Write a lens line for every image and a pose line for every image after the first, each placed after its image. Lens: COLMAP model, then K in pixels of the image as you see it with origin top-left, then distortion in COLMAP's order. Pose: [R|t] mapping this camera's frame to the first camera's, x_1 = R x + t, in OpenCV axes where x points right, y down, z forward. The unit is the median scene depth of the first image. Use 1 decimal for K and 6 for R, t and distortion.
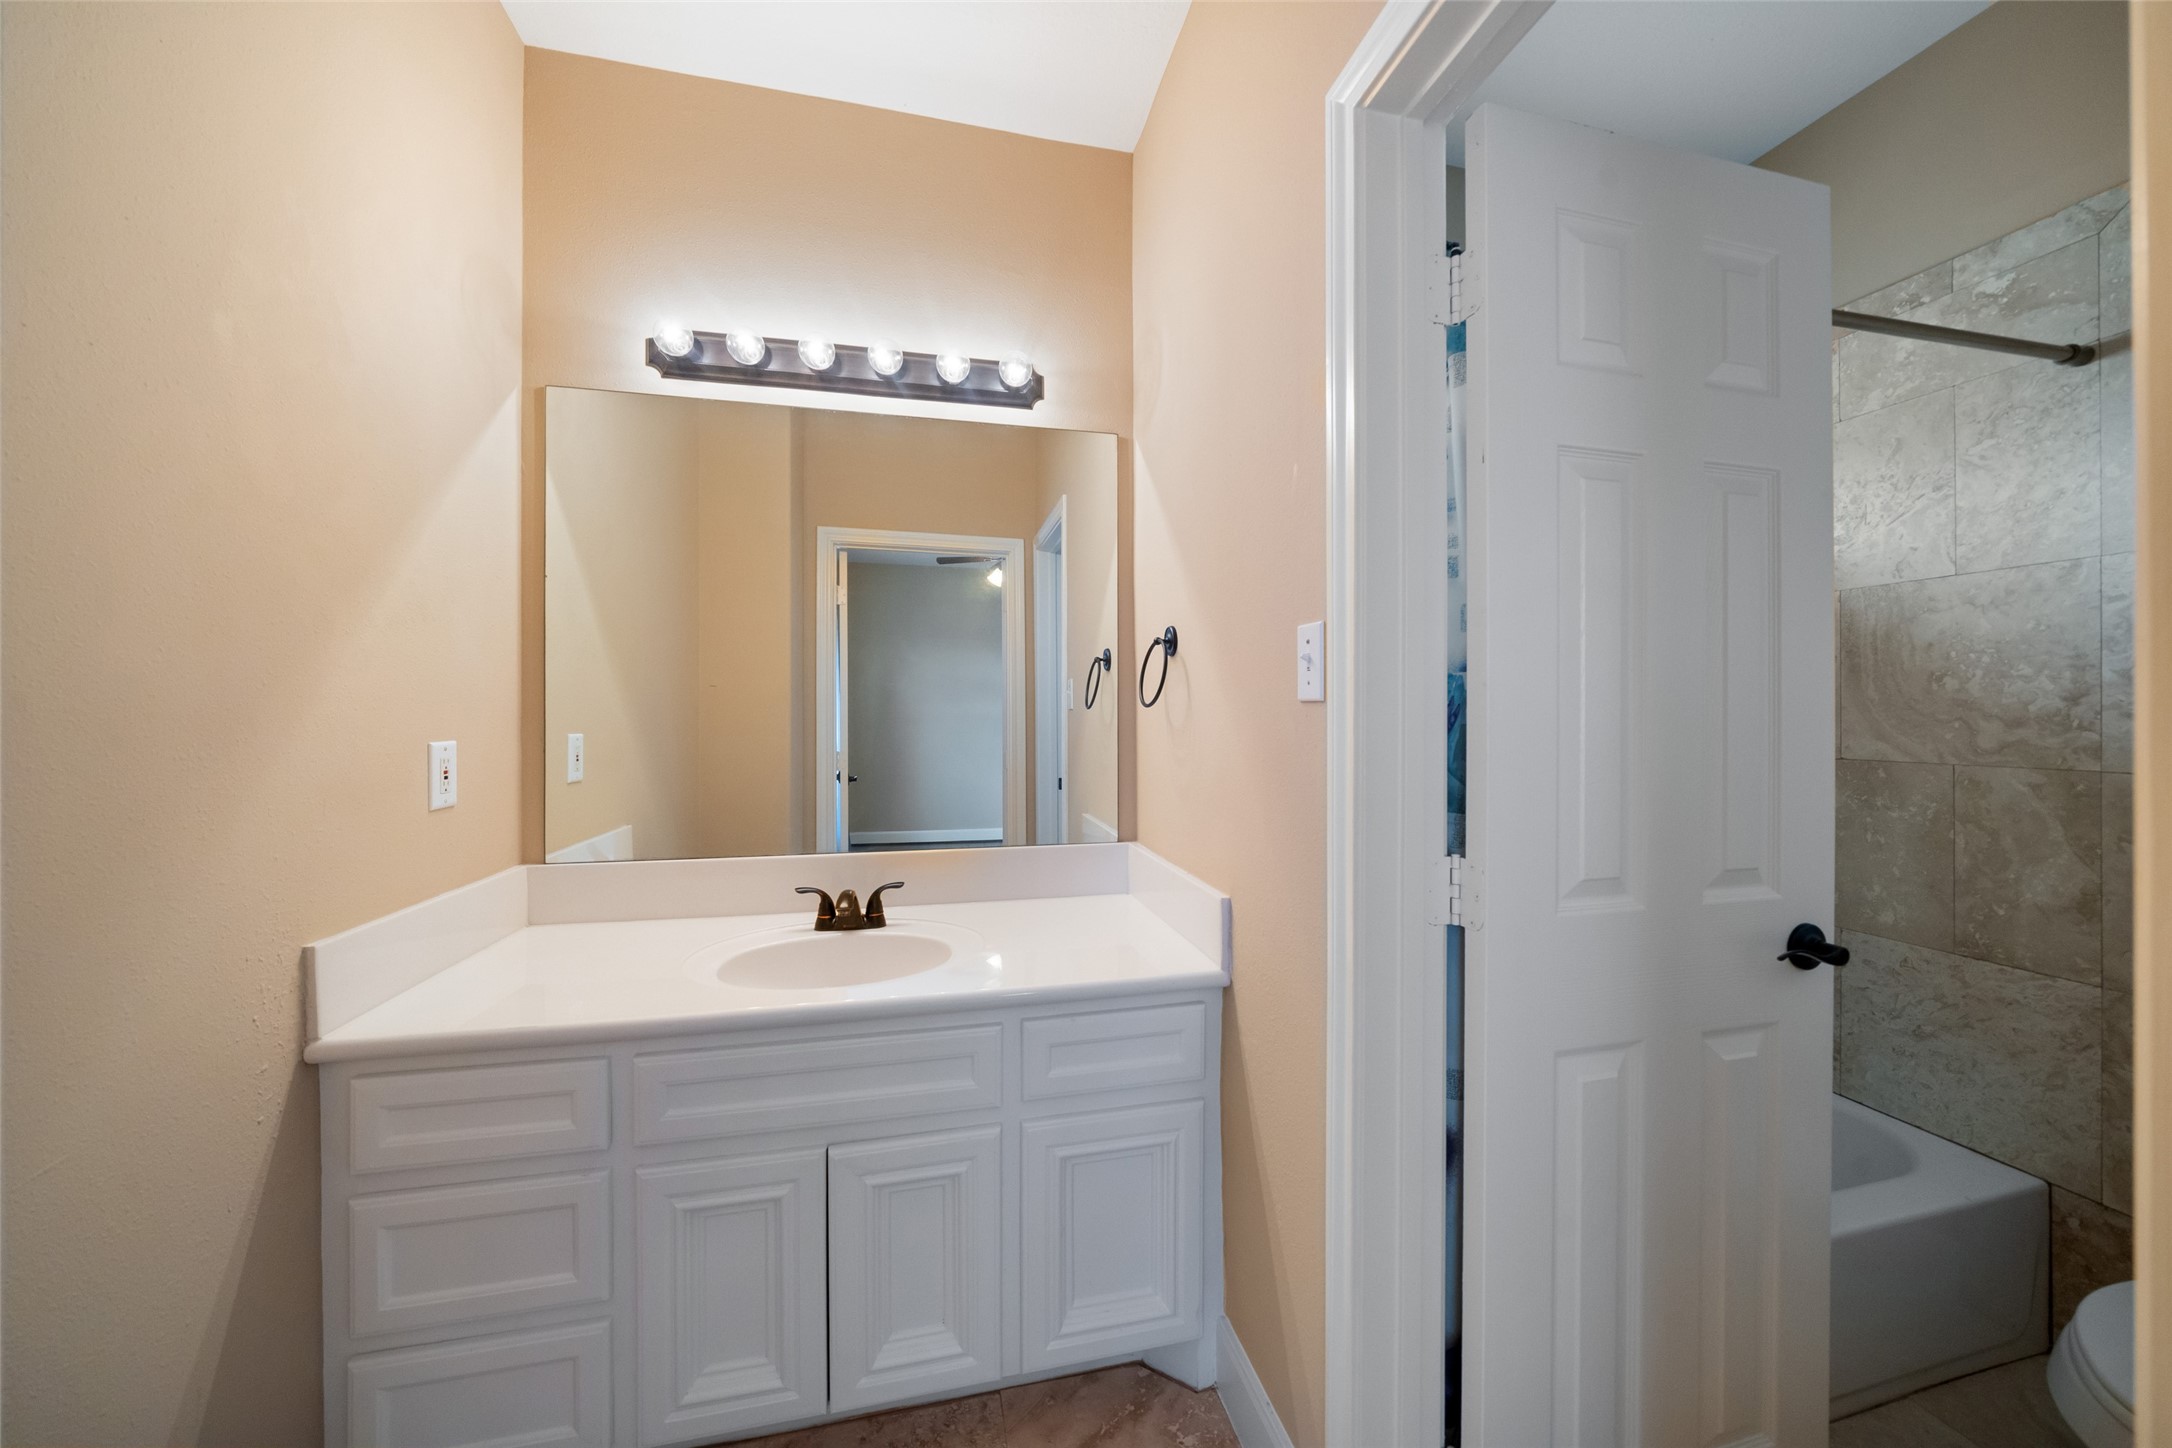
lens RADIAL K [[748.9, 0, 1089.0], [0, 748.9, 716.1], [0, 0, 1]] dist [-0.002001, 0.000022]
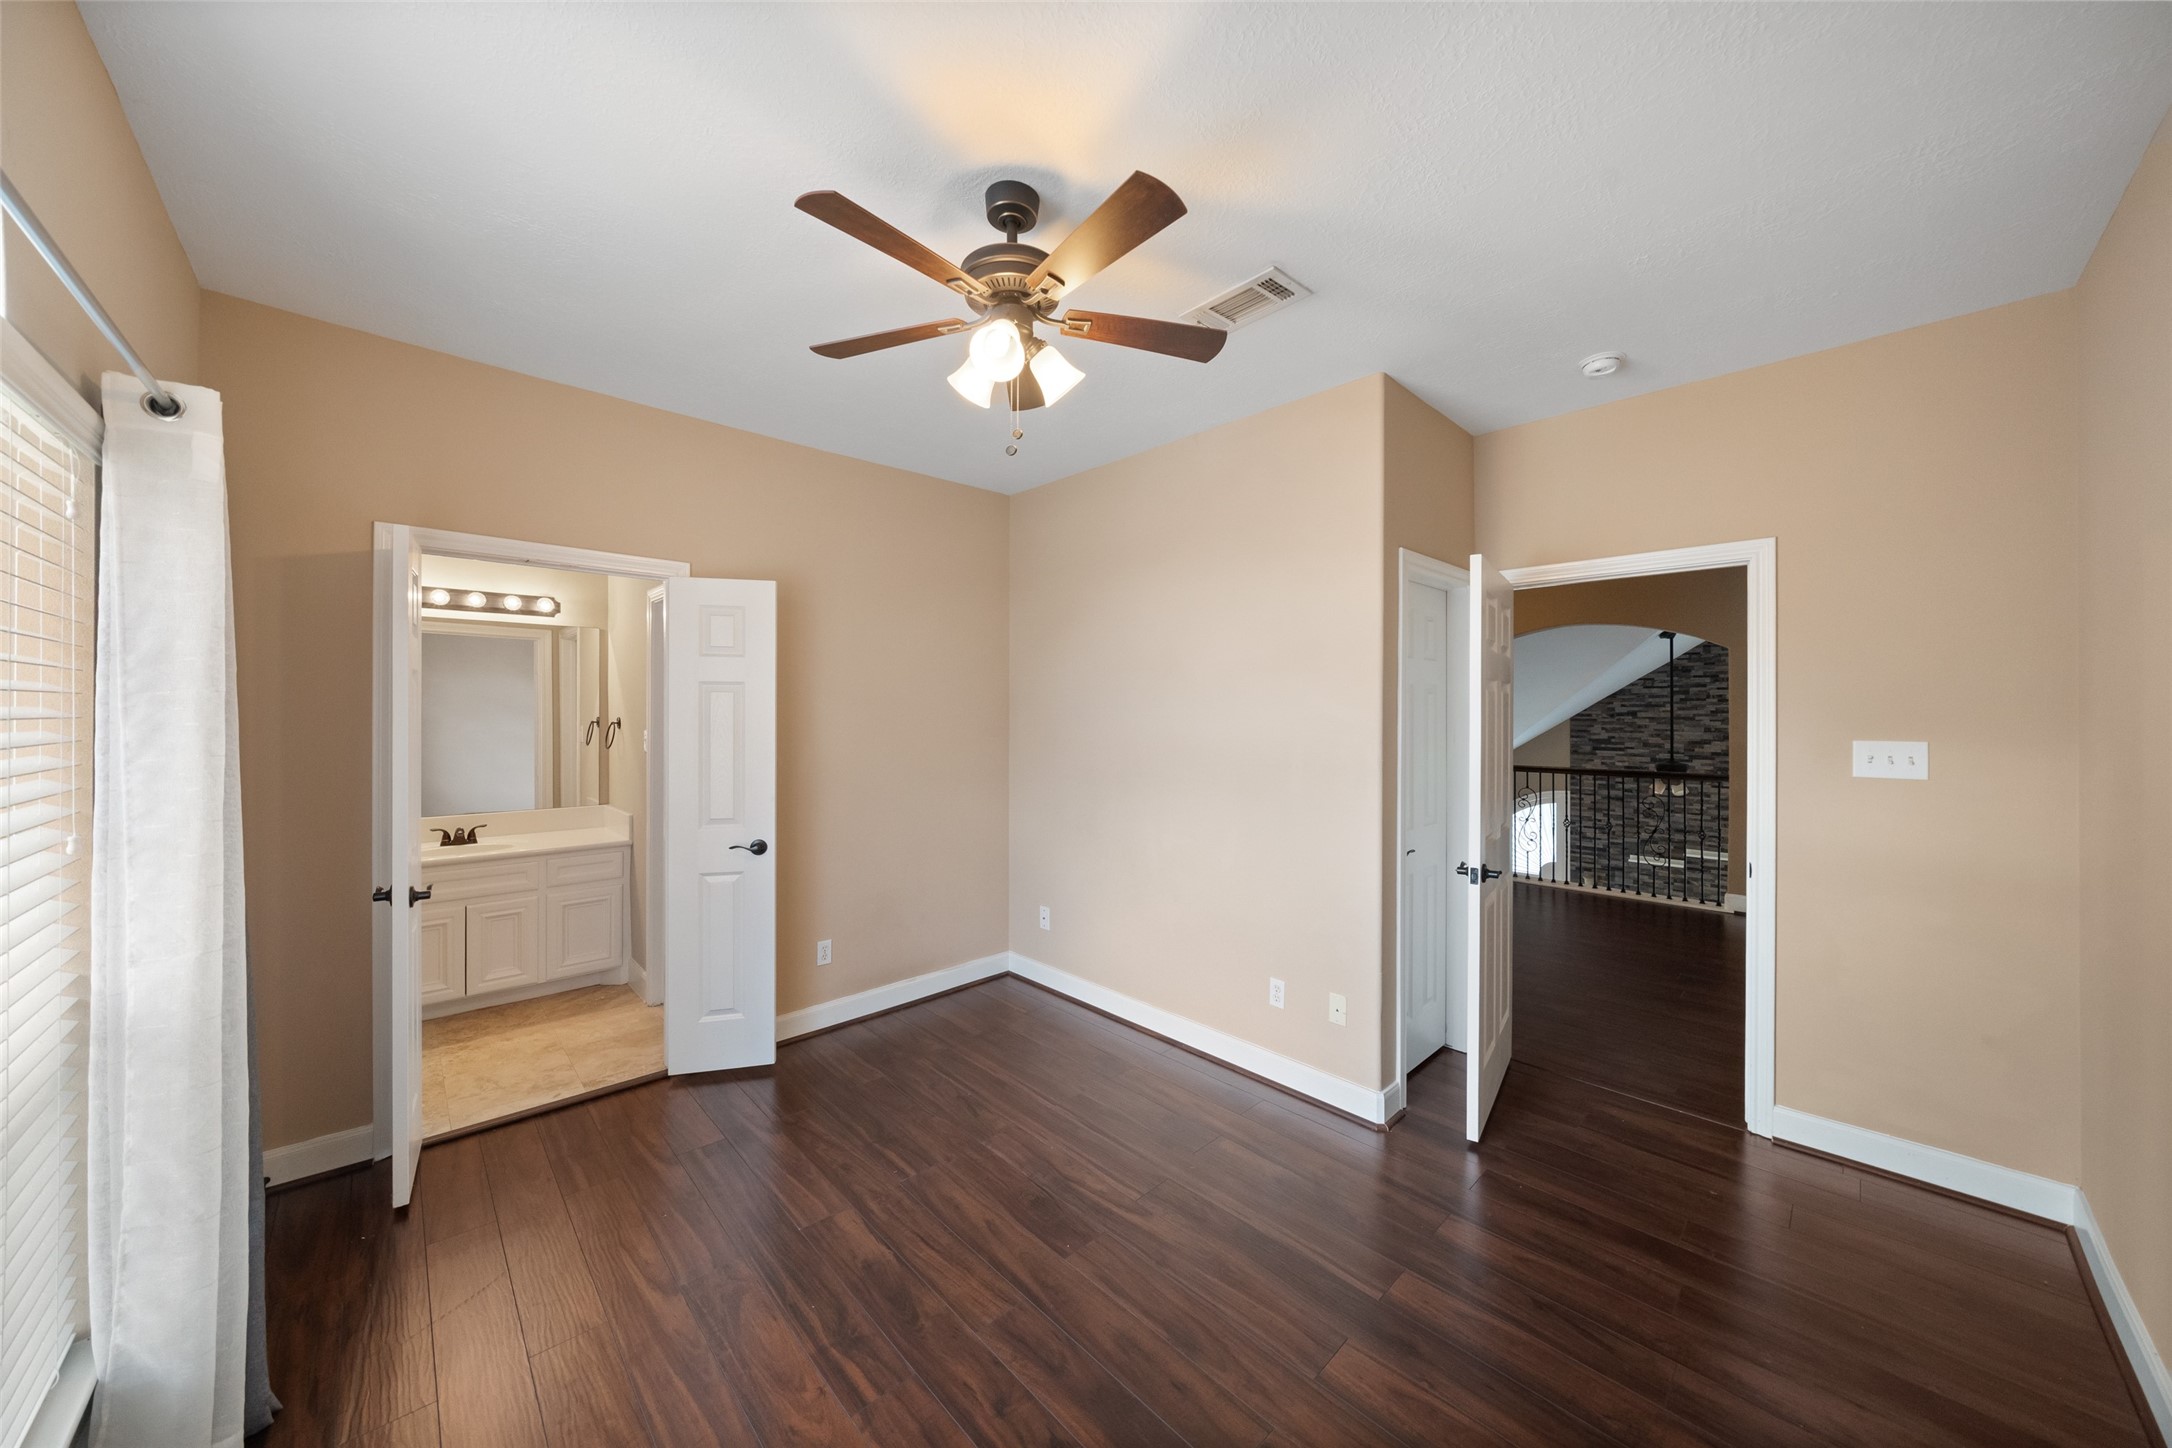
lens RADIAL K [[748.9, 0, 1084.5], [0, 748.9, 714.8], [0, 0, 1]] dist [-0.002001, 0.000022]
pose [[0.864883, 0.003269, 0.501962, 0.200752], [-0.002435, 0.999994, -0.002317, -0.124248], [-0.501967, 0.000781, 0.864886, -2.017055]]
